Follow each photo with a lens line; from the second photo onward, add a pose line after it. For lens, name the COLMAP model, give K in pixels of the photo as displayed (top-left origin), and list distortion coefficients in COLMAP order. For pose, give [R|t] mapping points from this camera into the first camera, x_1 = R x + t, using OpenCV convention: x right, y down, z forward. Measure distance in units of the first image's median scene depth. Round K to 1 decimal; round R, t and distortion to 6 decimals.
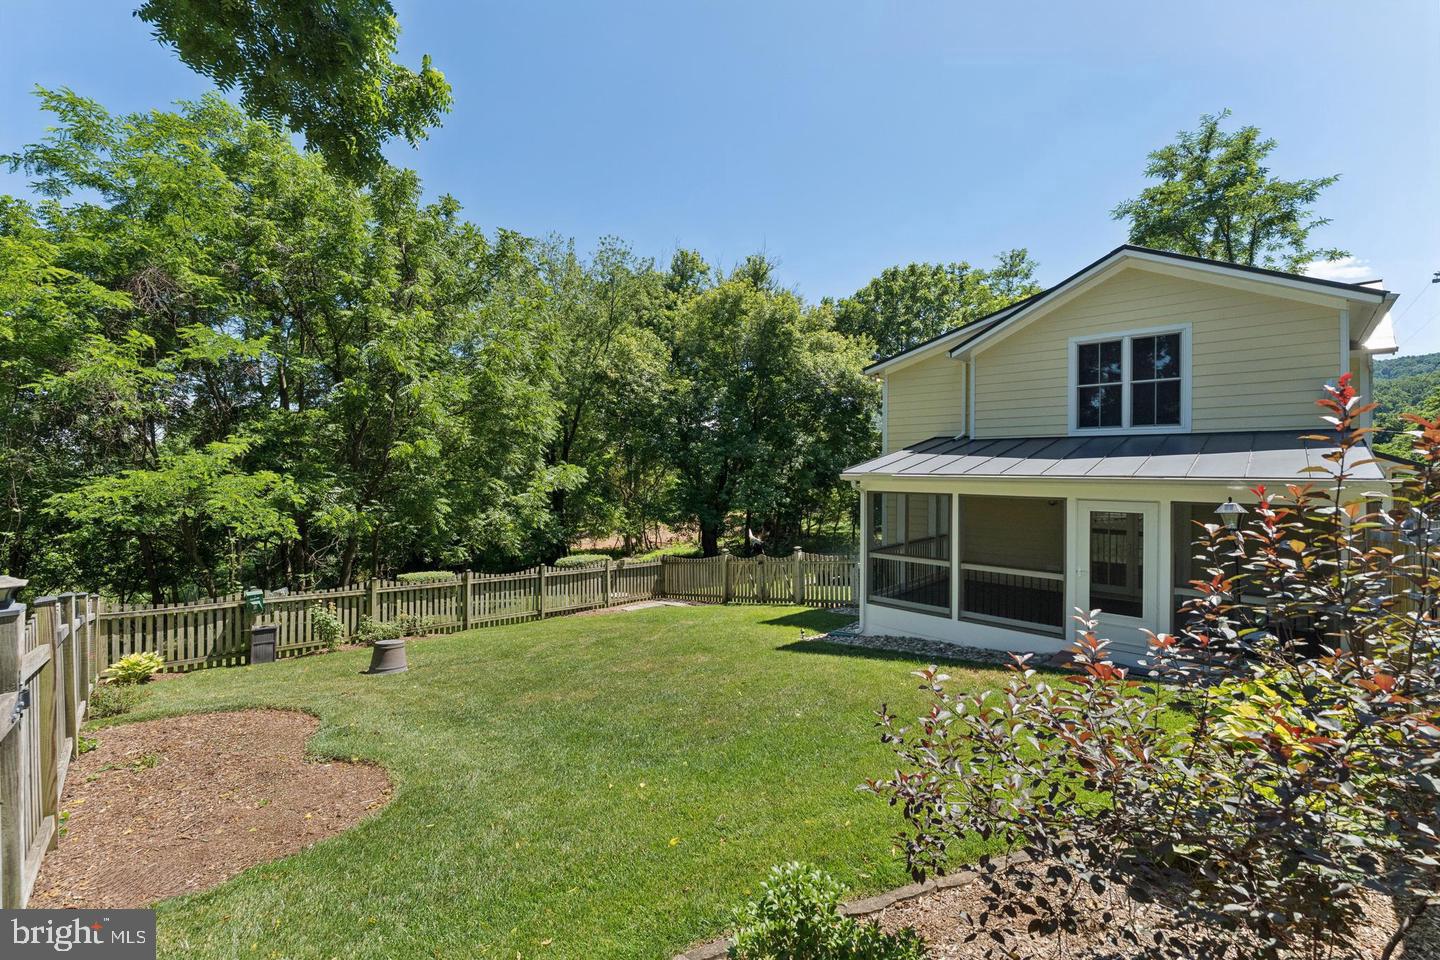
lens RADIAL K [[590.7, 0, 696.1], [0, 590.7, 464.6], [0, 0, 1]] dist [-0.003331, -0.001011]
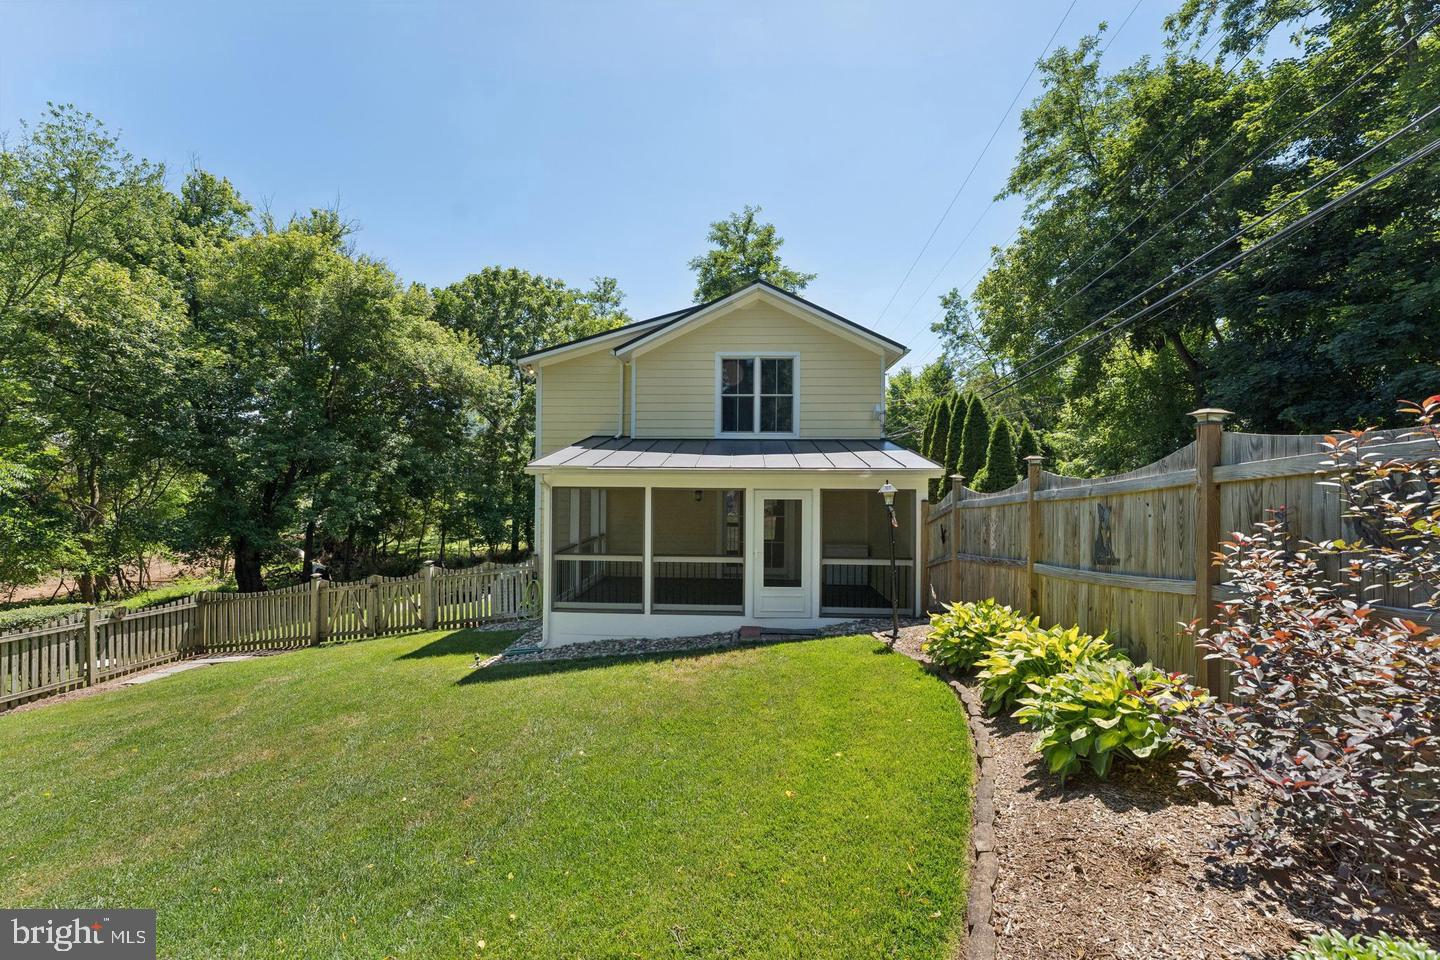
lens RADIAL K [[590.7, 0, 716.6], [0, 590.7, 476.6], [0, 0, 1]] dist [-0.003331, -0.001011]
pose [[0.744836, 0.008940, 0.667188, -0.066408], [-0.007677, 0.999959, -0.004829, 0.016780], [-0.667203, -0.001525, 0.744874, 0.086960]]
